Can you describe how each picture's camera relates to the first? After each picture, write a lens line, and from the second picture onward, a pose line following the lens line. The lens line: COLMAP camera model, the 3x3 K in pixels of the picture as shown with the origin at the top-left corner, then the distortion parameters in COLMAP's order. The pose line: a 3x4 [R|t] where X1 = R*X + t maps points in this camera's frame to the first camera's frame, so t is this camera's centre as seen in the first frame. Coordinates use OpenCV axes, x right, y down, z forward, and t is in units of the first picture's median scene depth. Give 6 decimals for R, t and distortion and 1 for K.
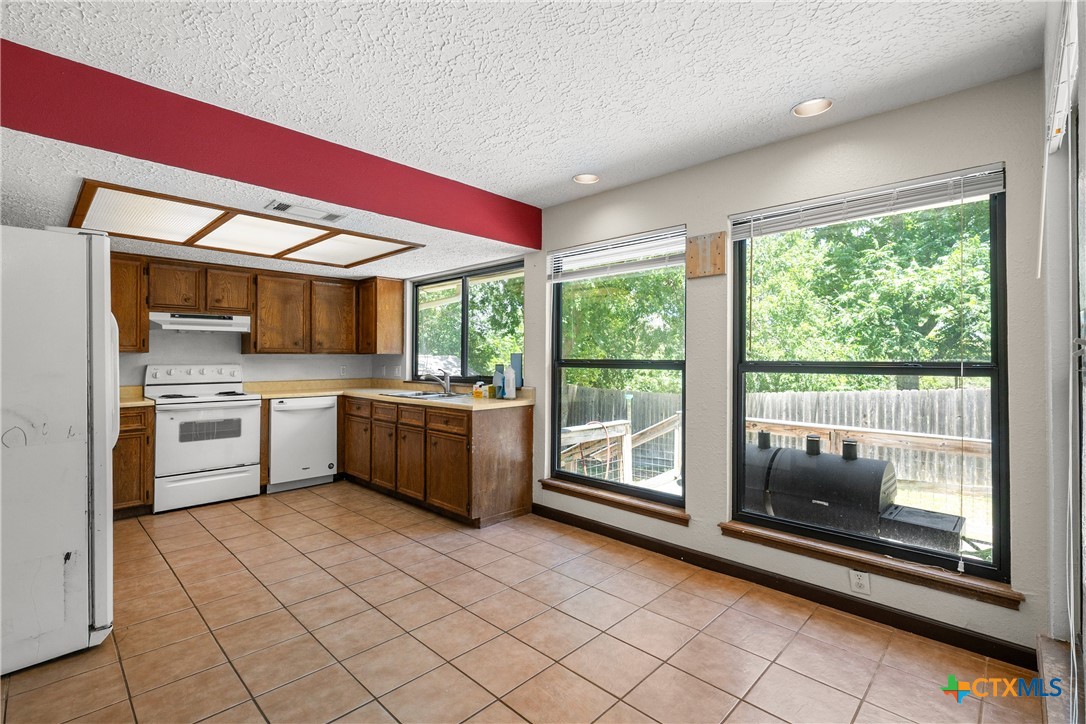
lens RADIAL K [[494.1, 0, 538.7], [0, 494.1, 351.4], [0, 0, 1]] dist [0.000203, -0.000185]
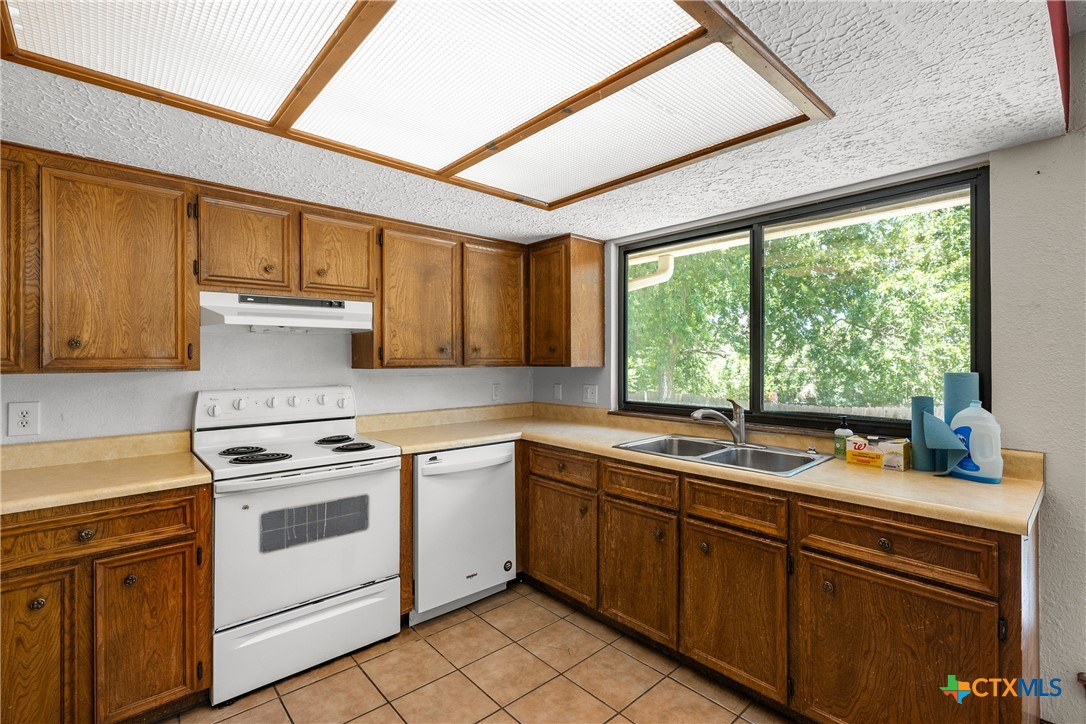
lens RADIAL K [[494.3, 0, 539.6], [0, 494.3, 357.0], [0, 0, 1]] dist [0.001840, -0.000063]
pose [[0.997302, -0.001272, -0.073394, -0.371135], [0.002131, 0.999930, 0.011628, -0.015448], [0.073374, -0.011754, 0.997235, 0.477110]]
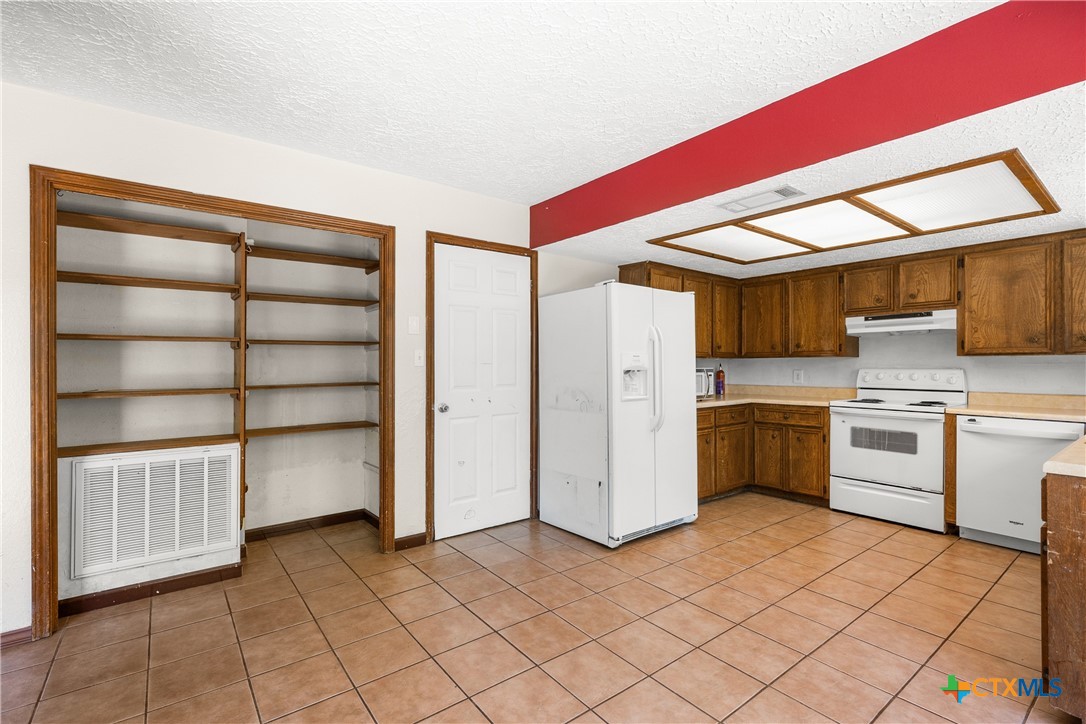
lens RADIAL K [[493.3, 0, 539.5], [0, 493.3, 363.8], [0, 0, 1]] dist [-0.000532, -0.000005]
pose [[-0.144683, -0.000339, -0.989478, 0.311765], [0.016769, 0.999855, -0.002795, 0.008863], [0.989336, -0.016996, -0.144657, 0.472897]]
